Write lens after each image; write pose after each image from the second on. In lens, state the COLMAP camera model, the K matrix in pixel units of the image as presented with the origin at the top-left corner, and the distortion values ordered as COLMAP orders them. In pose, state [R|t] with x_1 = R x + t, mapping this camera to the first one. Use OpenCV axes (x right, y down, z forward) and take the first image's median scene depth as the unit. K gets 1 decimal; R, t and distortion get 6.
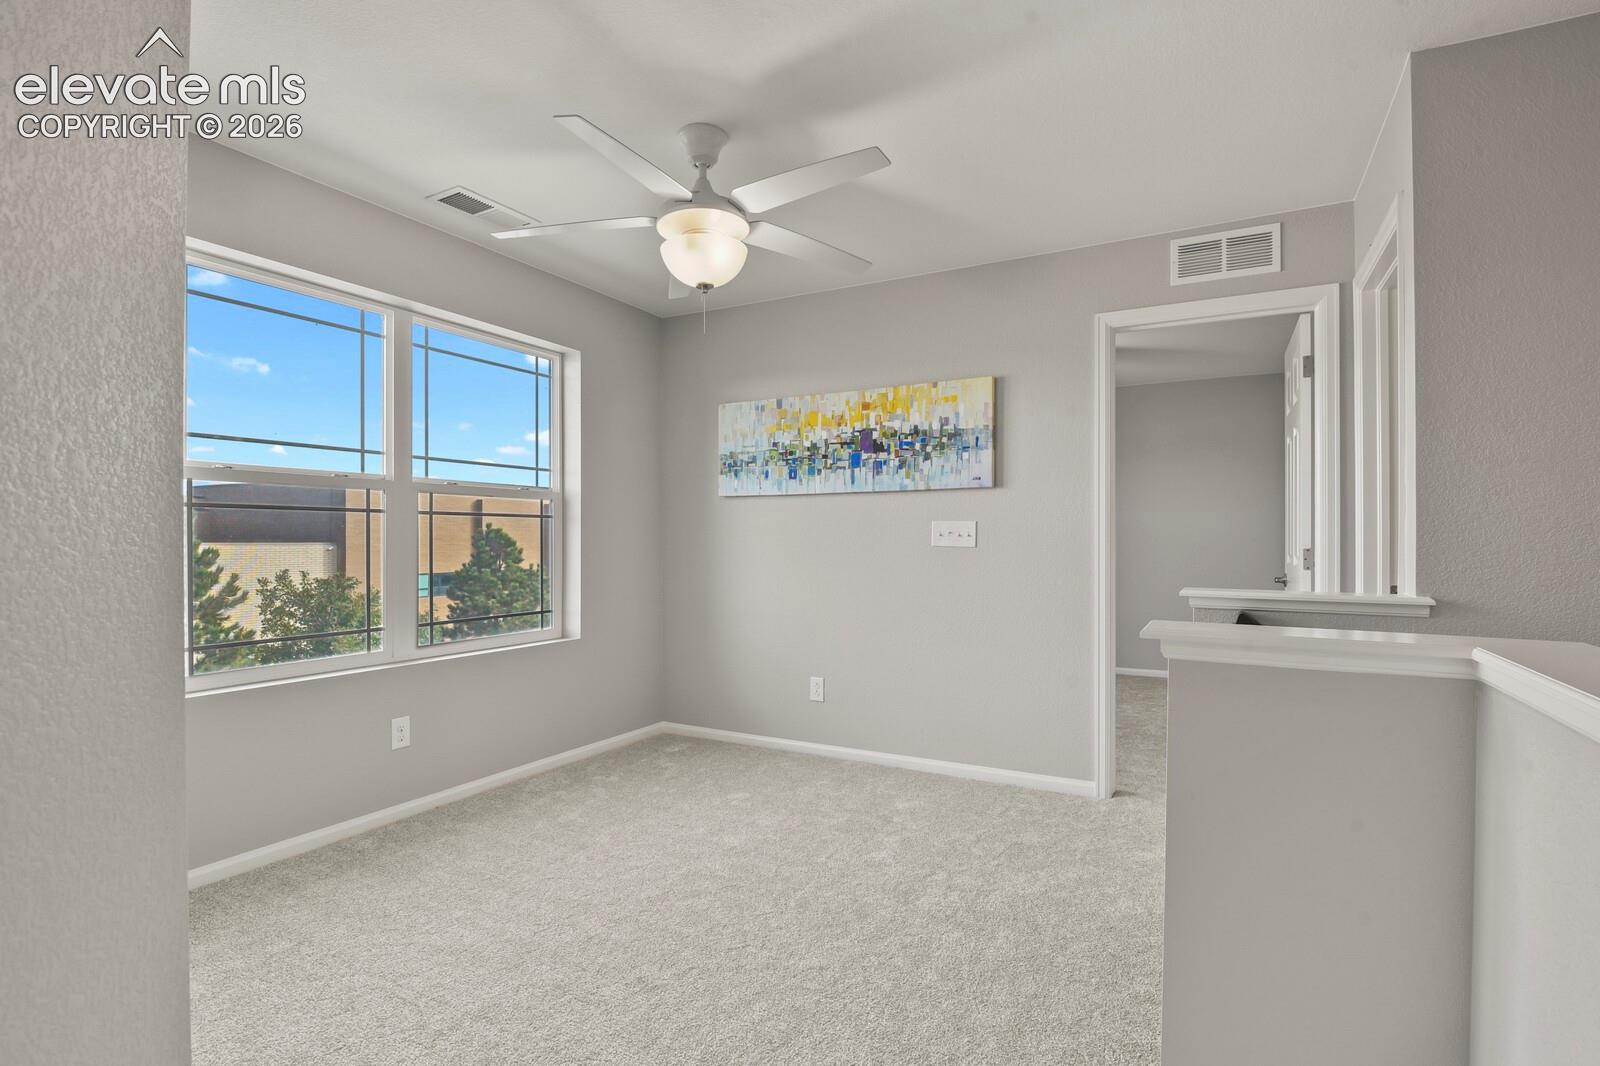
lens RADIAL K [[774.2, 0, 795.6], [0, 774.2, 540.9], [0, 0, 1]] dist [-0.011430, -0.004861]
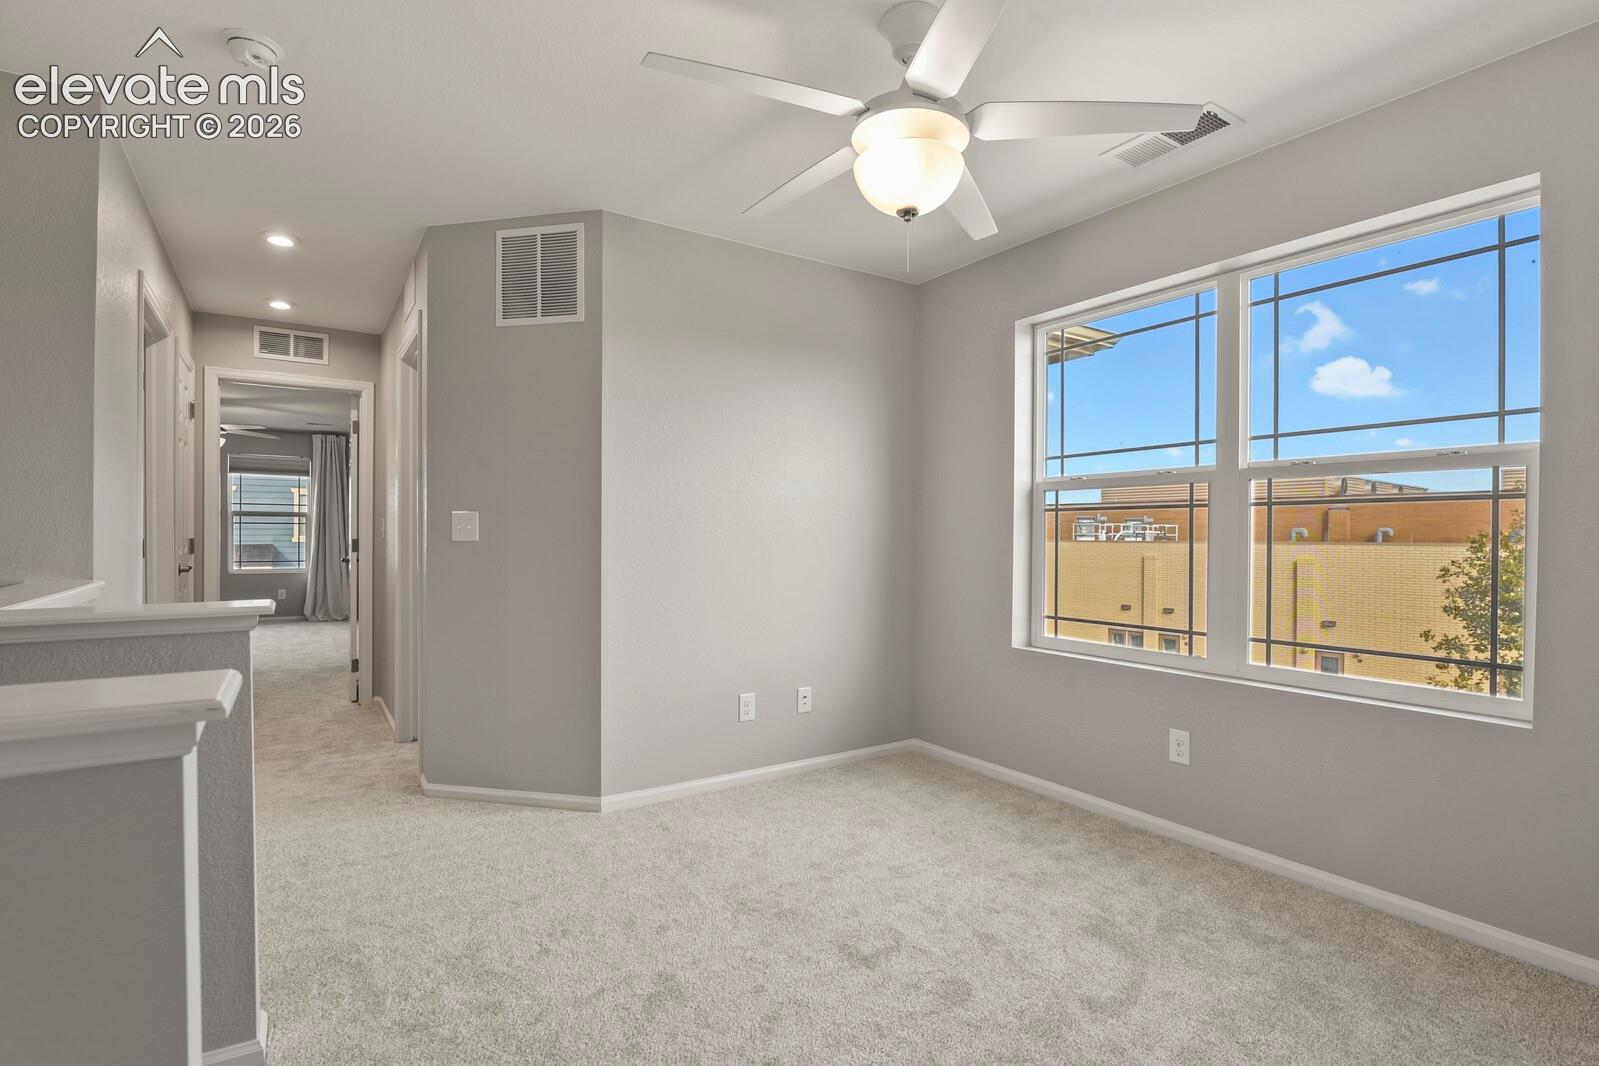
lens RADIAL K [[773.7, 0, 787.2], [0, 773.7, 537.4], [0, 0, 1]] dist [-0.011430, -0.004861]
pose [[-0.463710, -0.001424, -0.885986, 0.500298], [-0.003282, 0.999995, 0.000110, 0.001289], [0.885981, 0.002959, -0.463713, 0.979314]]
